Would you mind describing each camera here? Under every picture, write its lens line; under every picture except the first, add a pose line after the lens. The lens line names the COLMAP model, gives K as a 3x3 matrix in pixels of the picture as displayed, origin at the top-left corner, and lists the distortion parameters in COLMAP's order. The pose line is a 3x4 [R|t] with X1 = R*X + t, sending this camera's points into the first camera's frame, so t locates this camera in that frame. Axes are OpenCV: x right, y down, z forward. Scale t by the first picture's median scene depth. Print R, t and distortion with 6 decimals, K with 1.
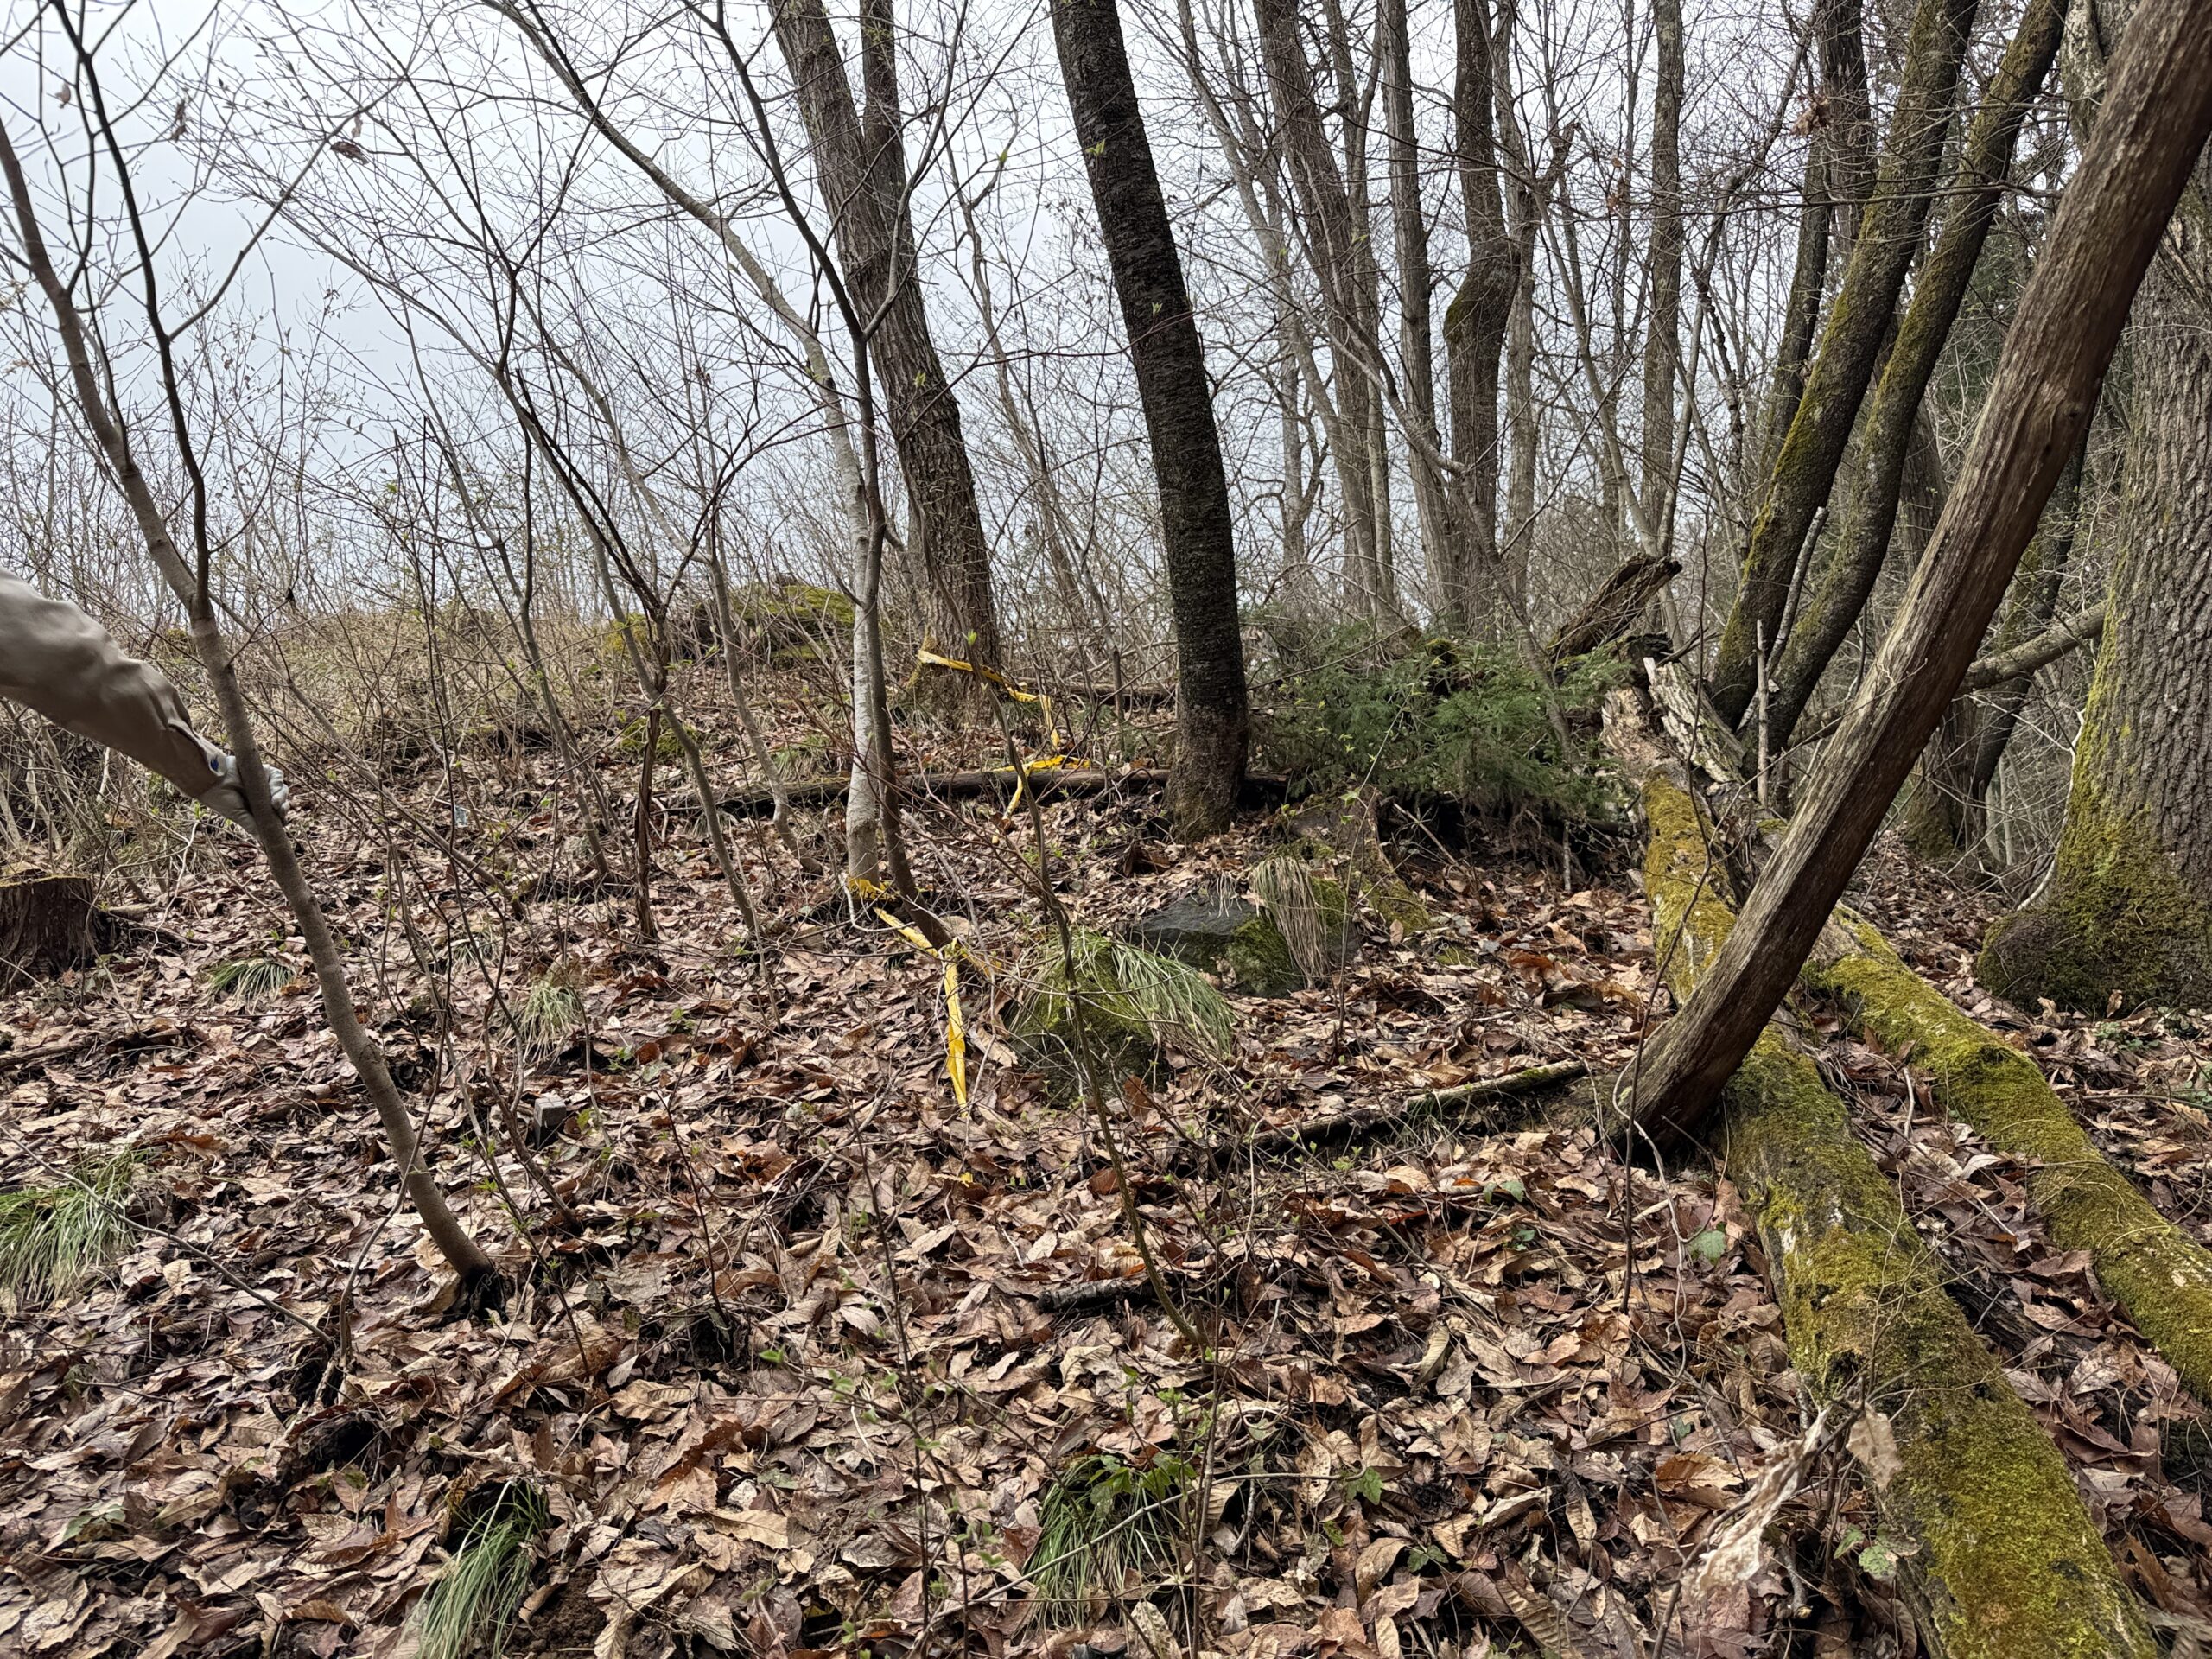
lens RADIAL K [[1448.2, 0, 1106.0], [0, 1448.2, 829.5], [0, 0, 1]] dist [0.037288, -0.065906]
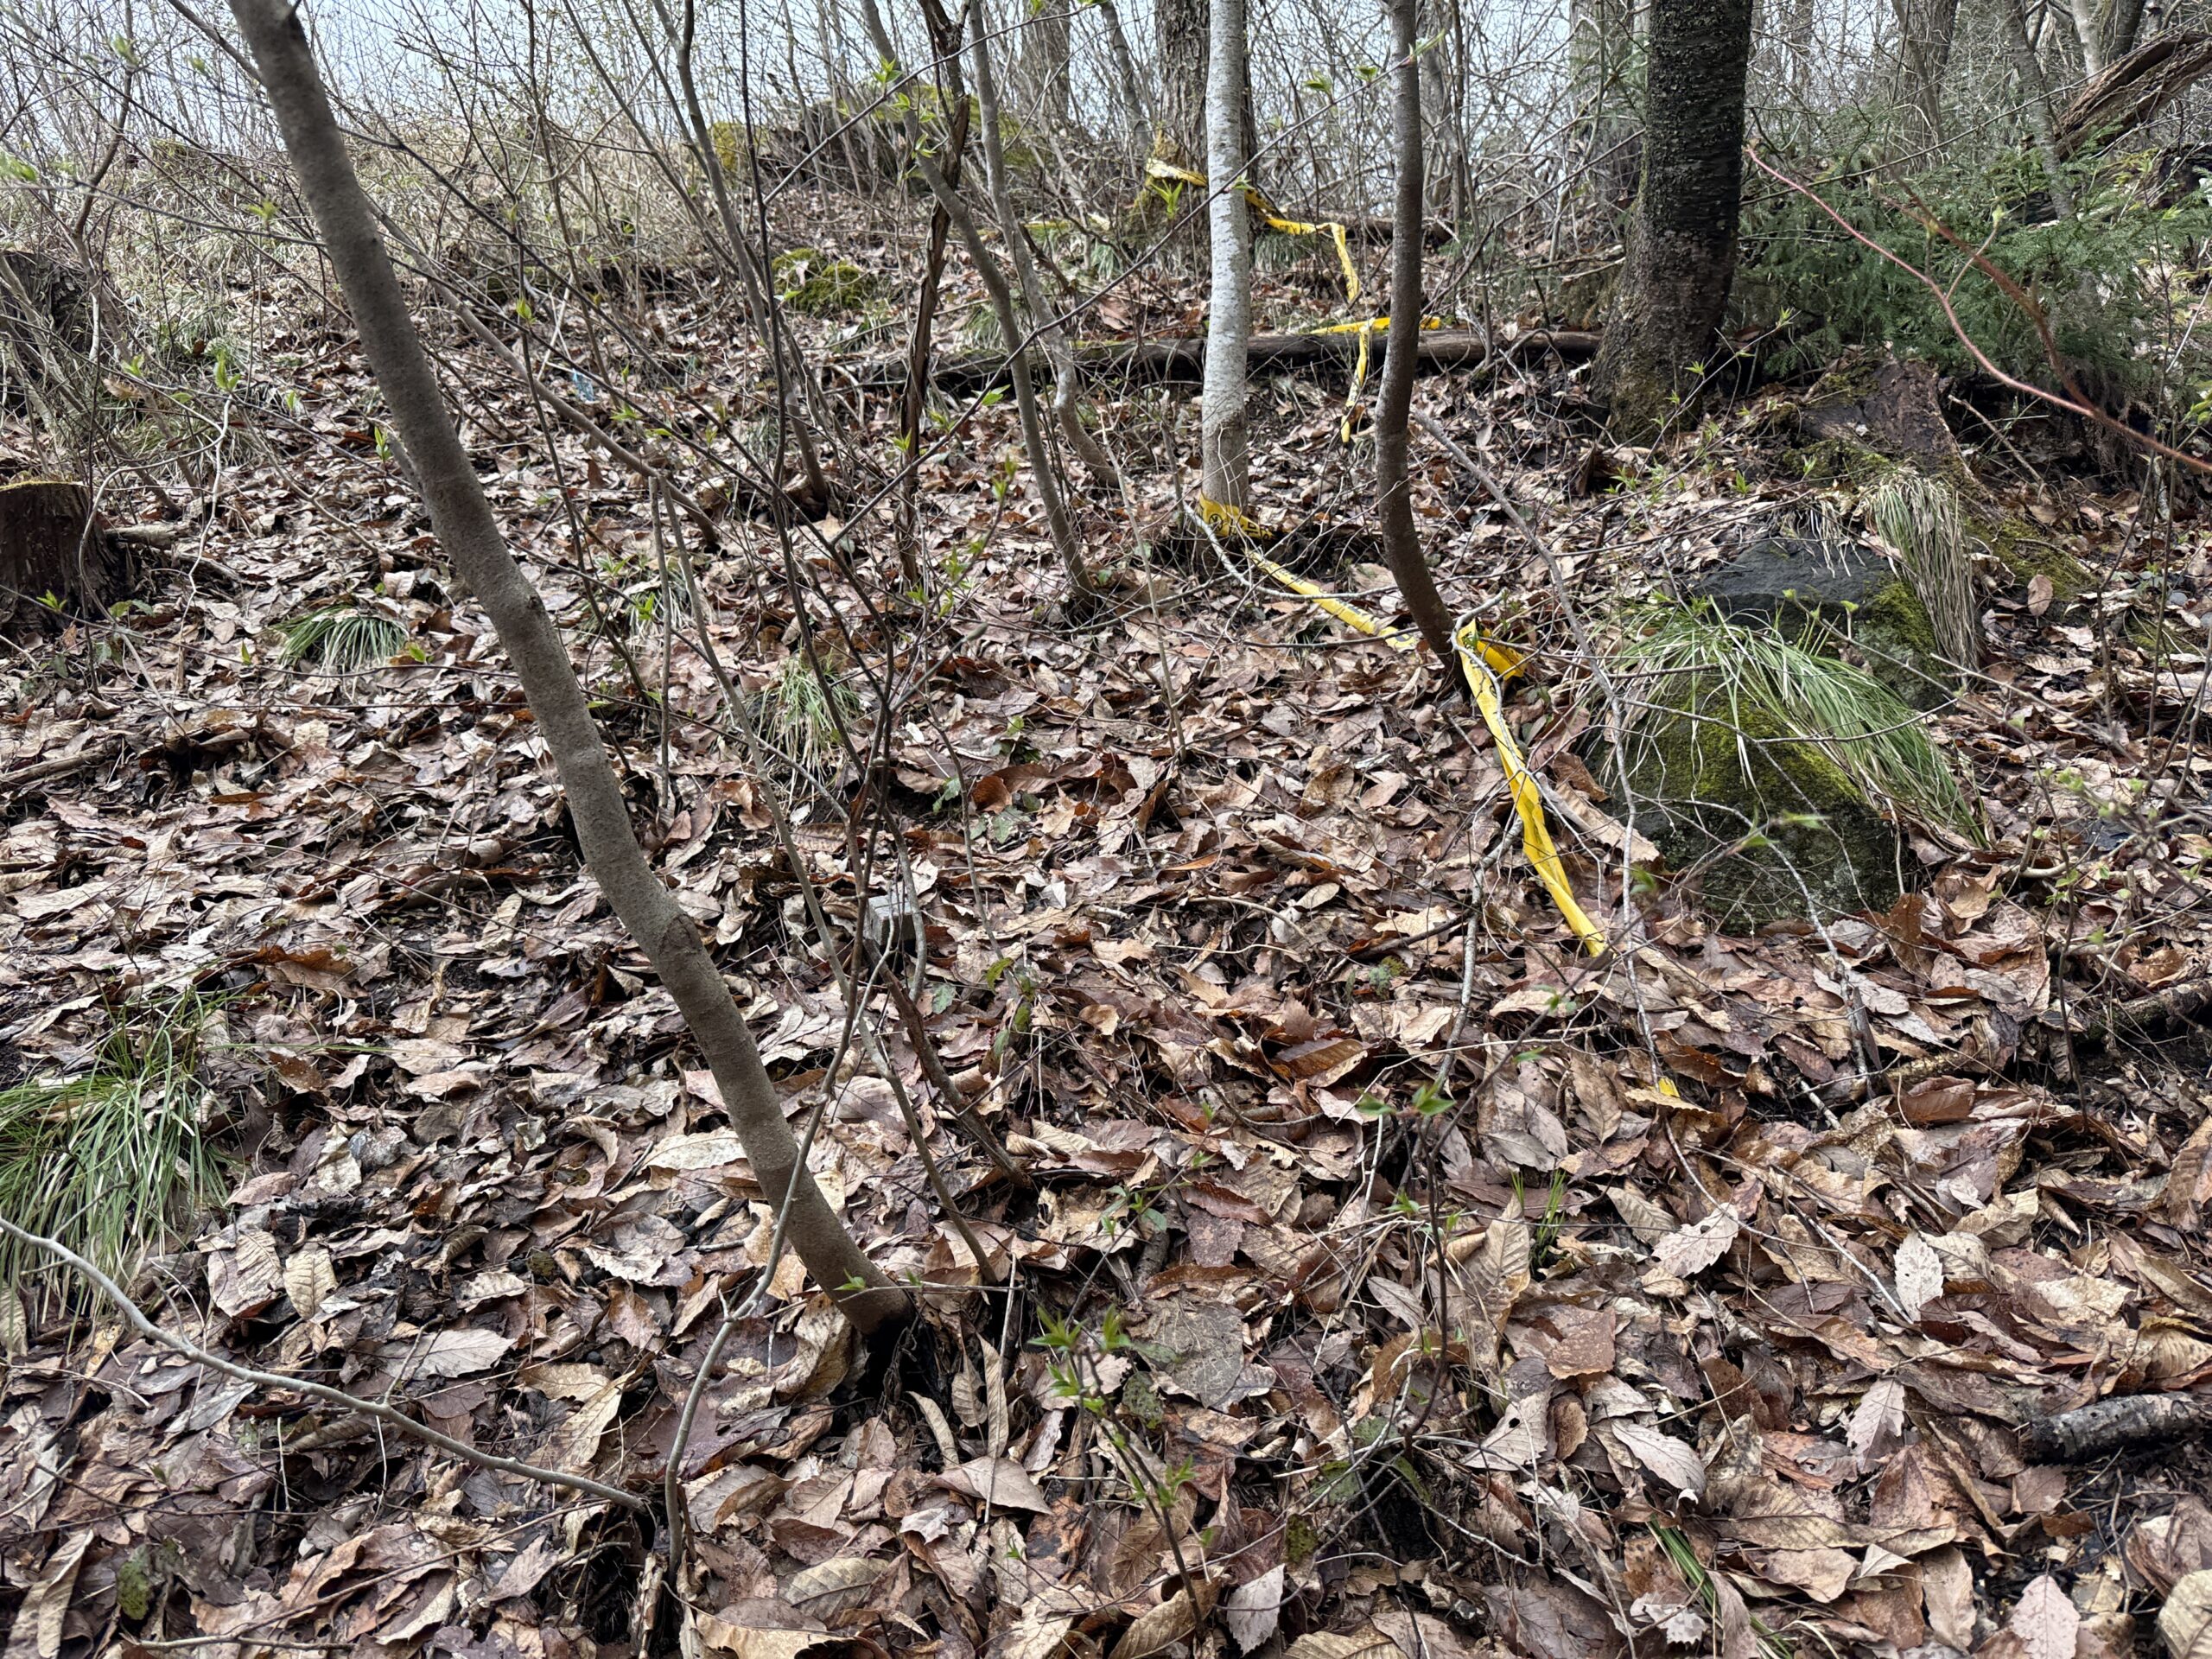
lens RADIAL K [[1448.2, 0, 1106.0], [0, 1448.2, 829.5], [0, 0, 1]] dist [0.037288, -0.065906]
pose [[0.999187, 0.024793, -0.031805, -0.249267], [-0.014942, 0.960153, 0.279074, -0.007050], [0.037457, -0.278372, 0.959743, 0.405381]]
